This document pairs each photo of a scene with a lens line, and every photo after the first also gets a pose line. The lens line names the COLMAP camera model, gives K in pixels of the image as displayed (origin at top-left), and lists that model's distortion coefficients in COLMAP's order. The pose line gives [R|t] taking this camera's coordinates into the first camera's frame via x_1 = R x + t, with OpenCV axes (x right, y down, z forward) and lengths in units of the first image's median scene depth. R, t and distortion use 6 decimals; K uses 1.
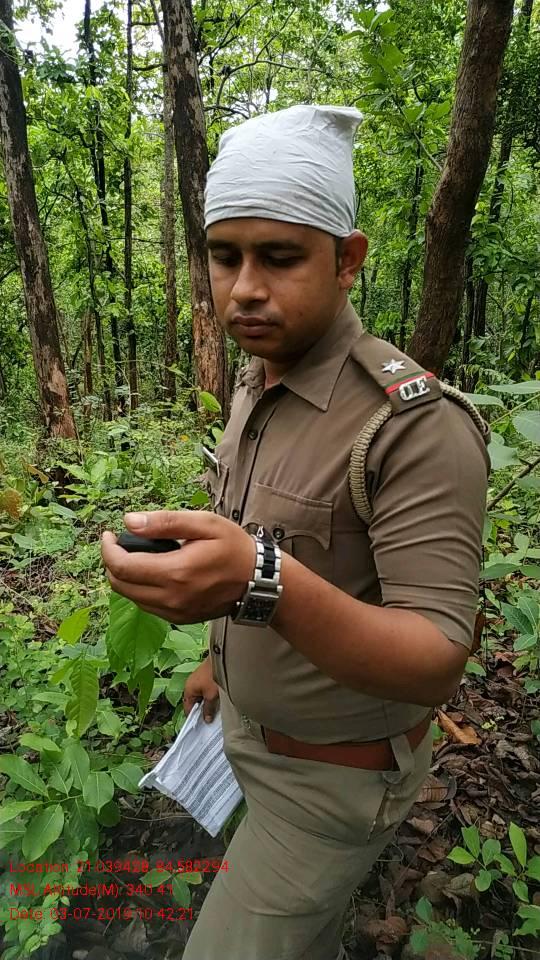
lens RADIAL K [[691.6, 0, 270.0], [0, 691.6, 478.4], [0, 0, 1]] dist [0.035156, -0.048671]
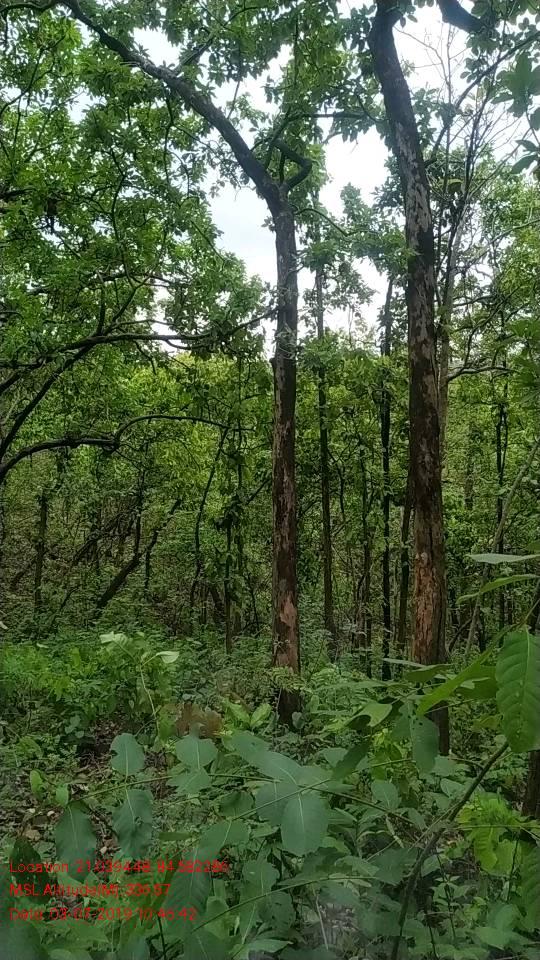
lens RADIAL K [[691.6, 0, 270.9], [0, 691.6, 483.3], [0, 0, 1]] dist [0.035156, -0.048671]
pose [[0.895818, 0.032817, -0.443207, 0.149908], [-0.163330, 0.951790, -0.259651, -0.048962], [0.413319, 0.304989, 0.857991, -0.004189]]
